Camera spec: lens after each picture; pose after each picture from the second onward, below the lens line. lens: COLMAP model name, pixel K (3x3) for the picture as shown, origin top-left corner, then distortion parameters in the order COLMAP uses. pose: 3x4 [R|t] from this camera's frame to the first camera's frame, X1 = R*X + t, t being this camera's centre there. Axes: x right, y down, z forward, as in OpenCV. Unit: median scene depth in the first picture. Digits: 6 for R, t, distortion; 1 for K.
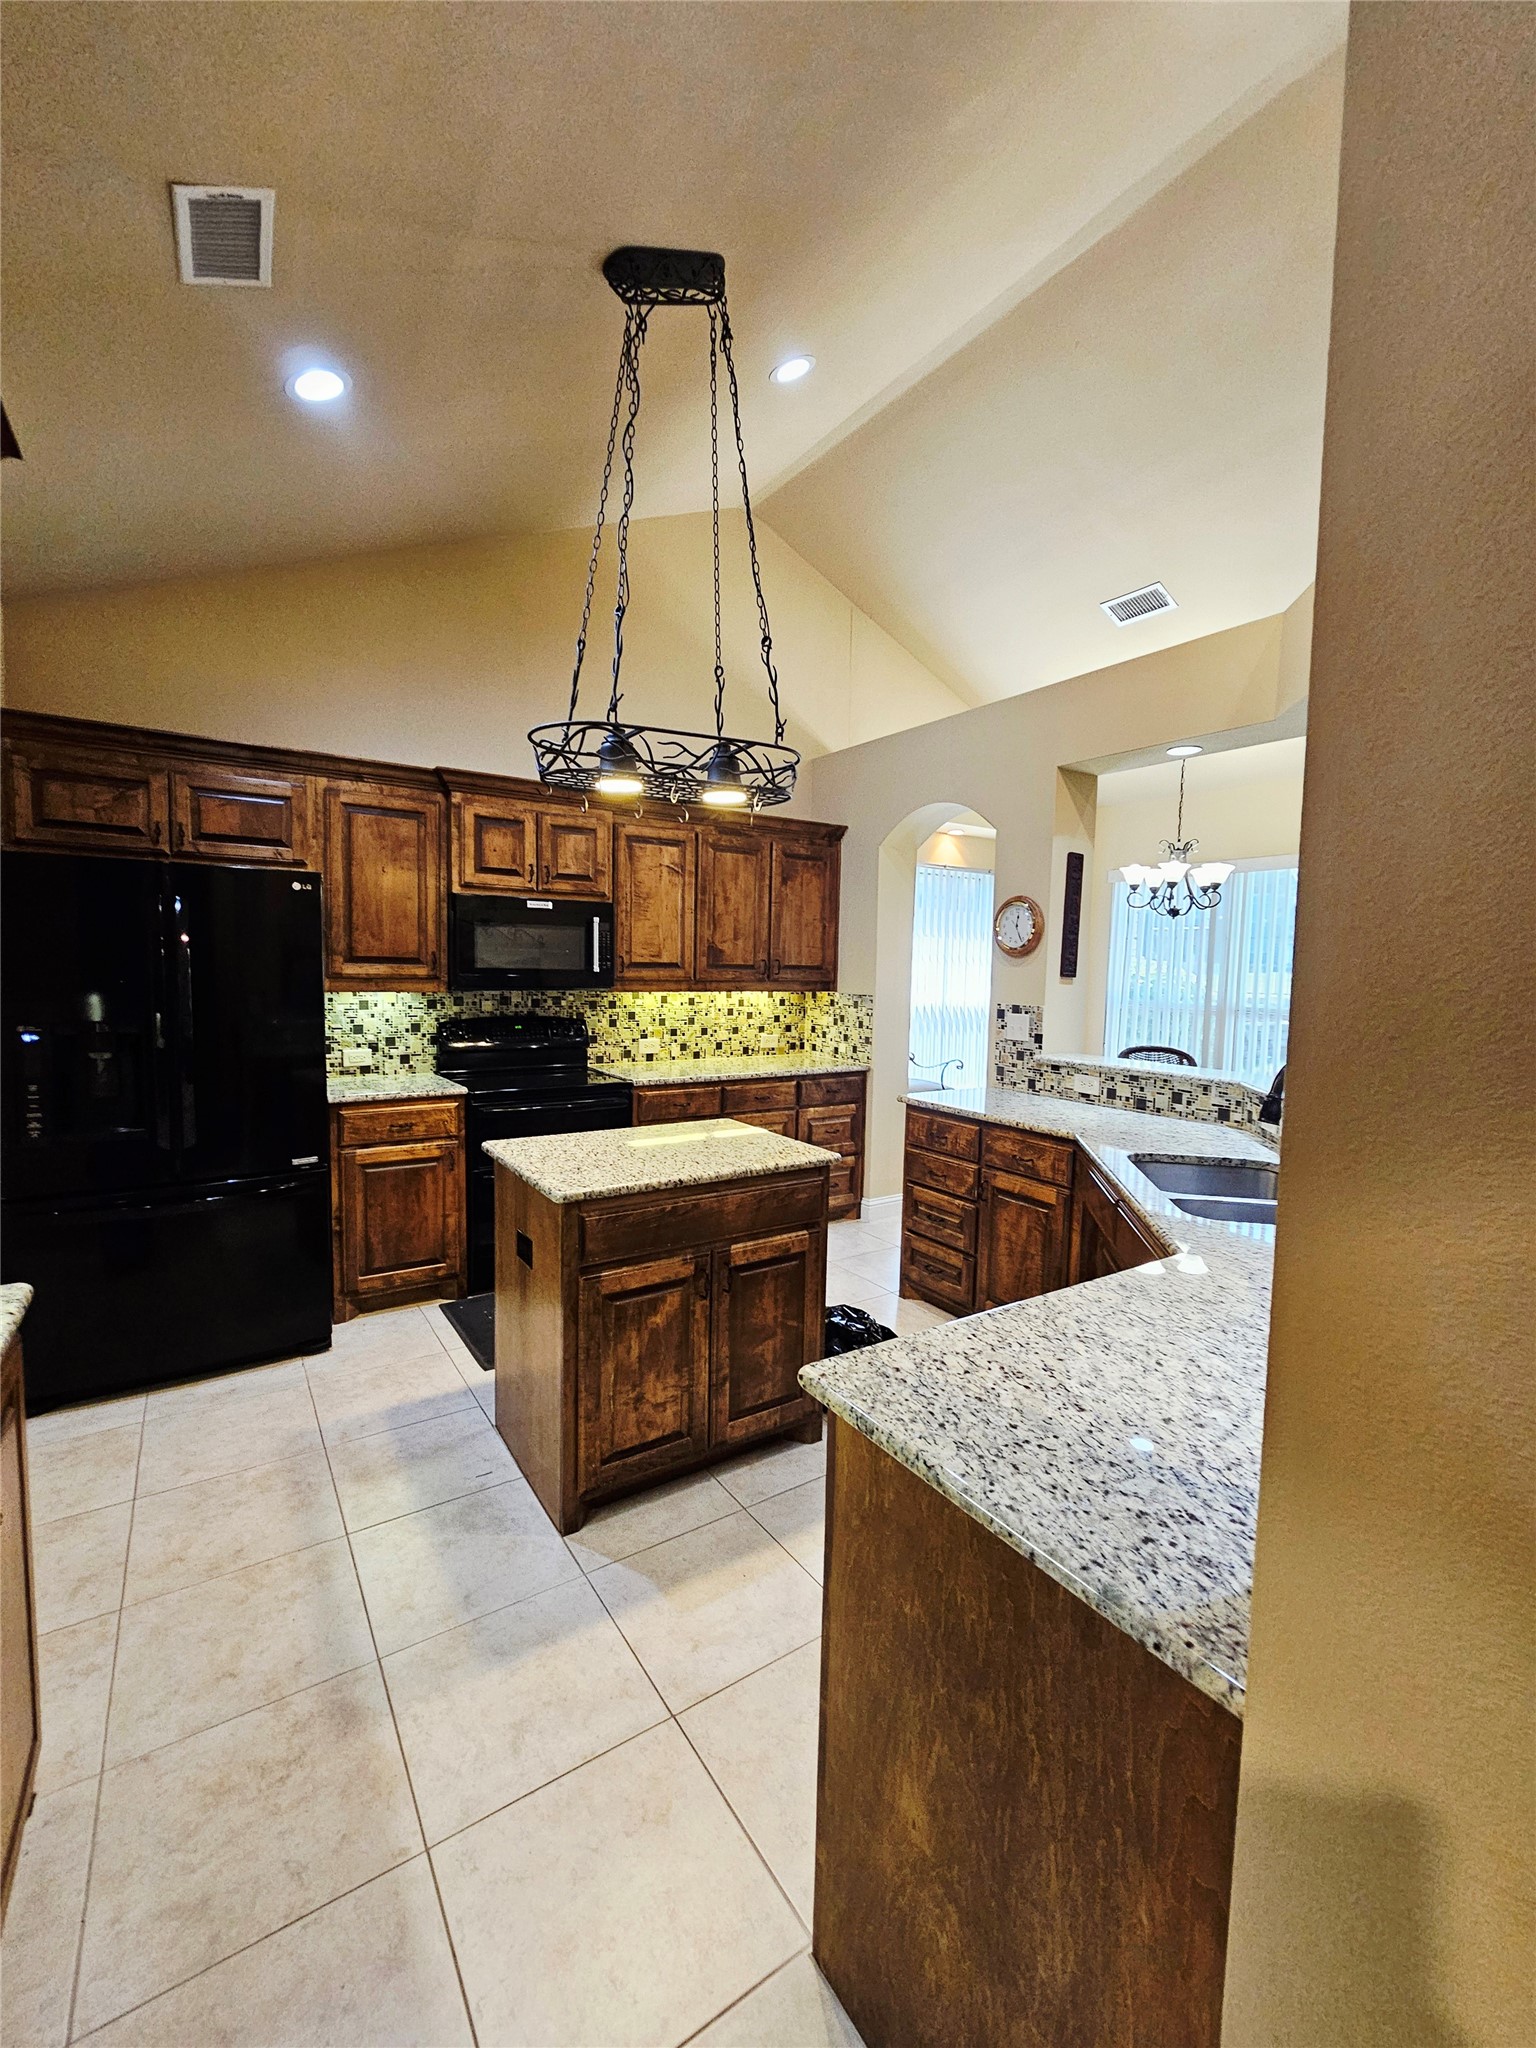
lens RADIAL K [[820.5, 0, 764.2], [0, 820.5, 1033.9], [0, 0, 1]] dist [0.000060, 0.000006]
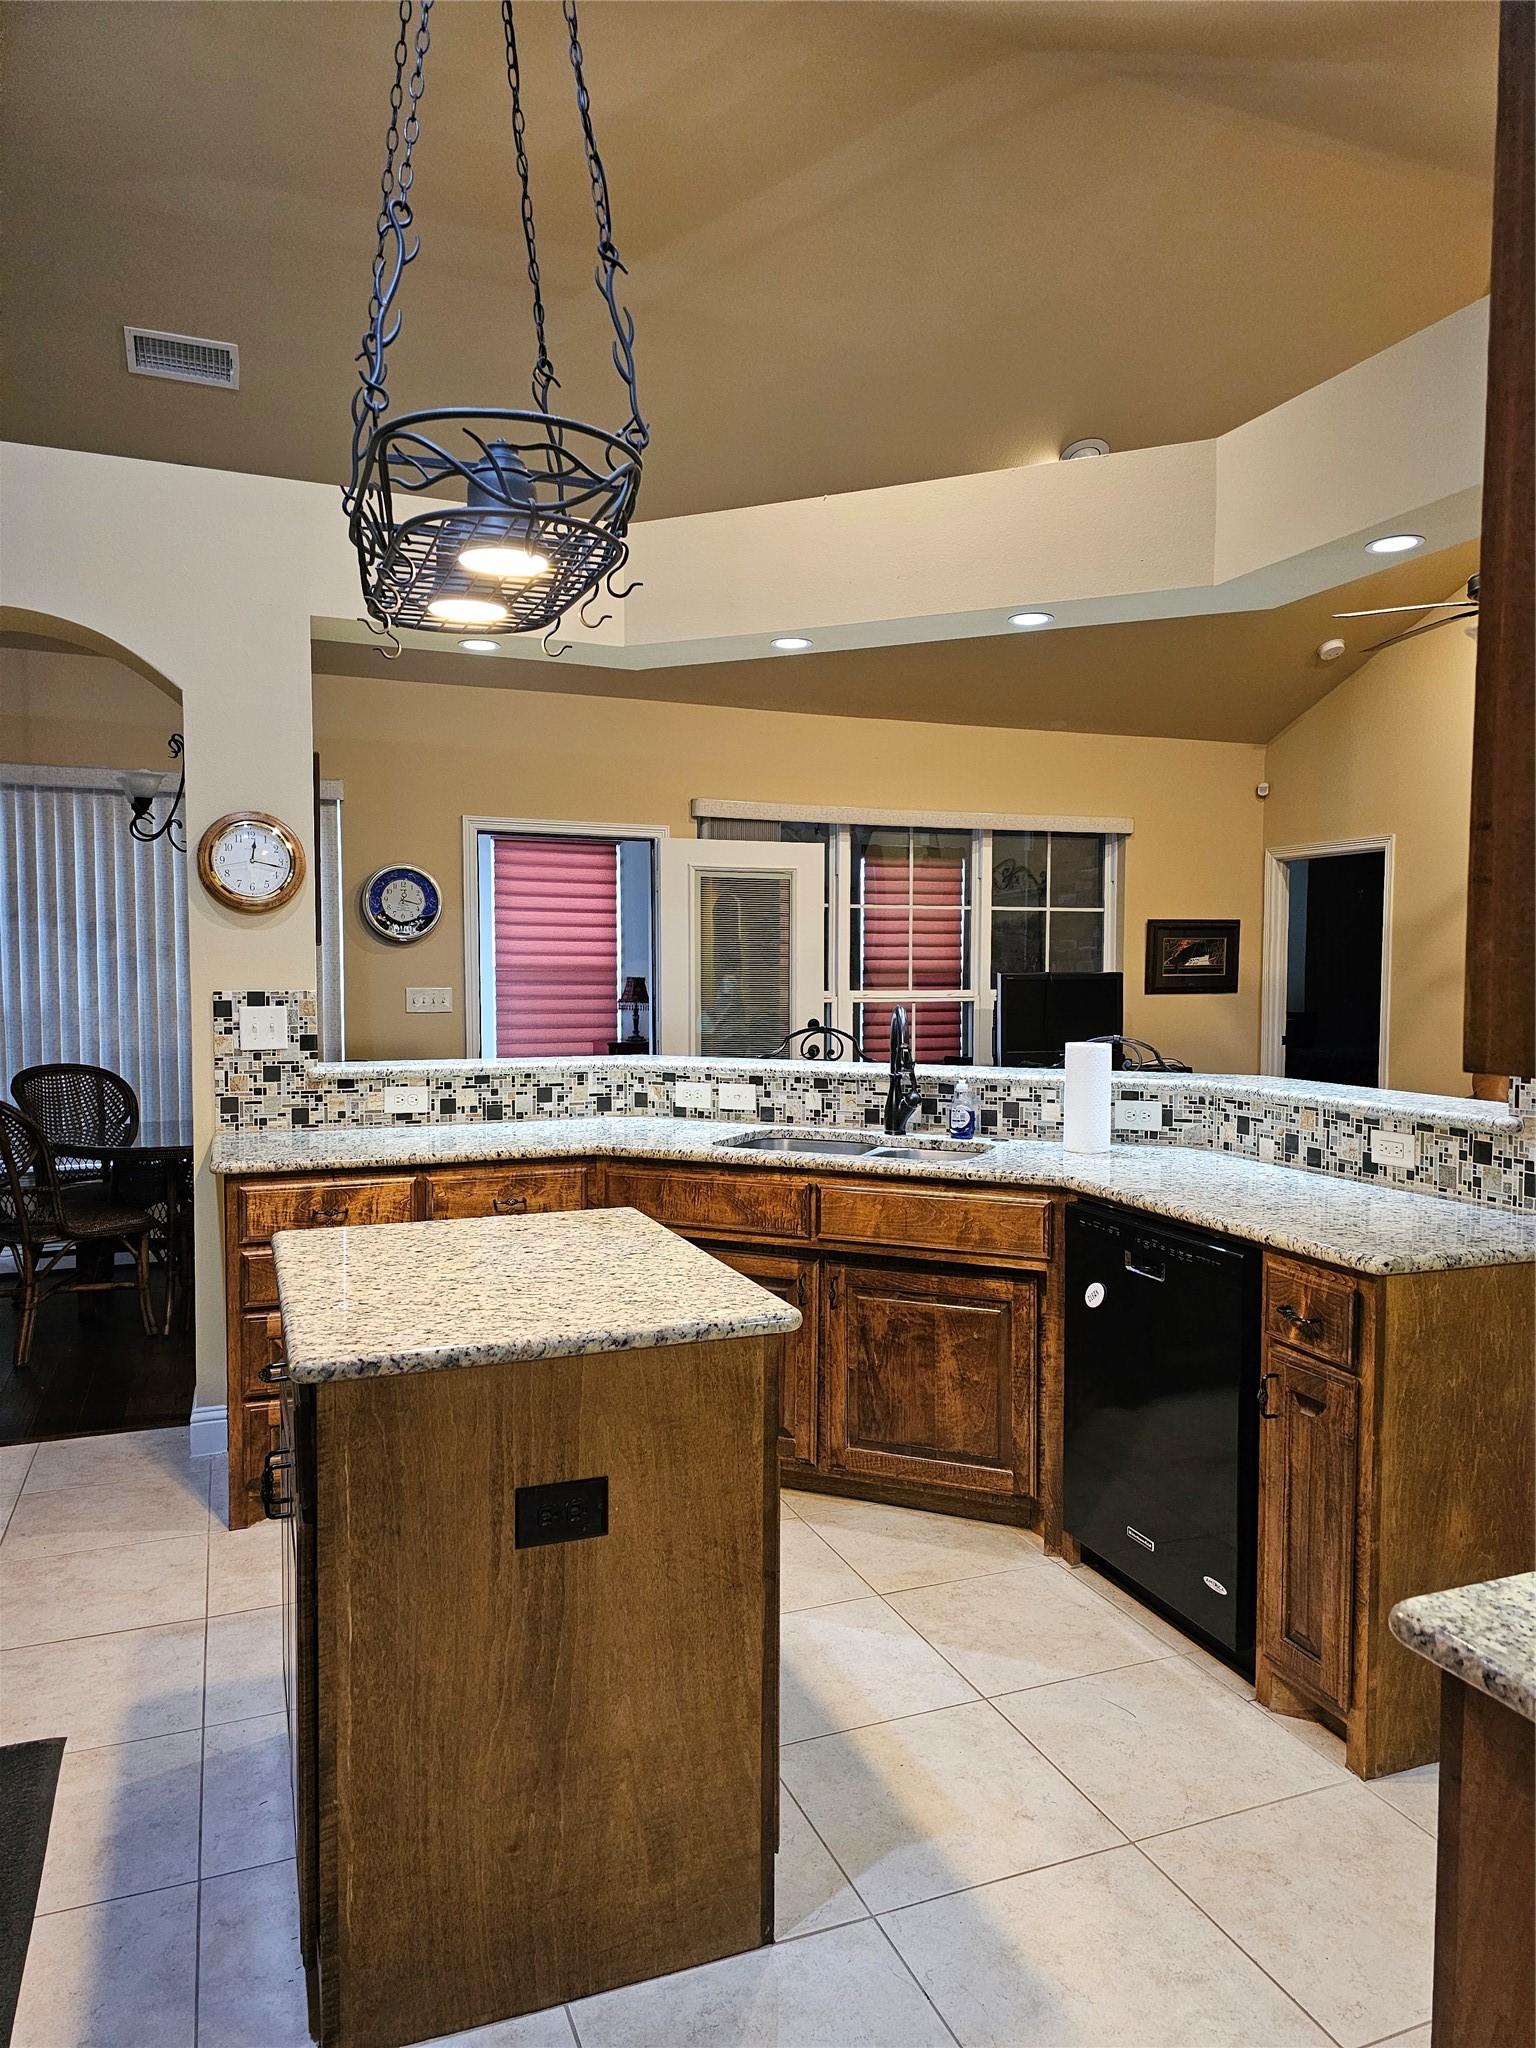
lens RADIAL K [[1379.8, 0, 769.6], [0, 1379.8, 1036.4], [0, 0, 1]] dist [0.059625, 0.000549]
pose [[0.218079, -0.071339, 0.973320, -0.698842], [0.084770, 0.994940, 0.053930, -0.029498], [-0.972243, 0.070747, 0.223023, 0.461654]]
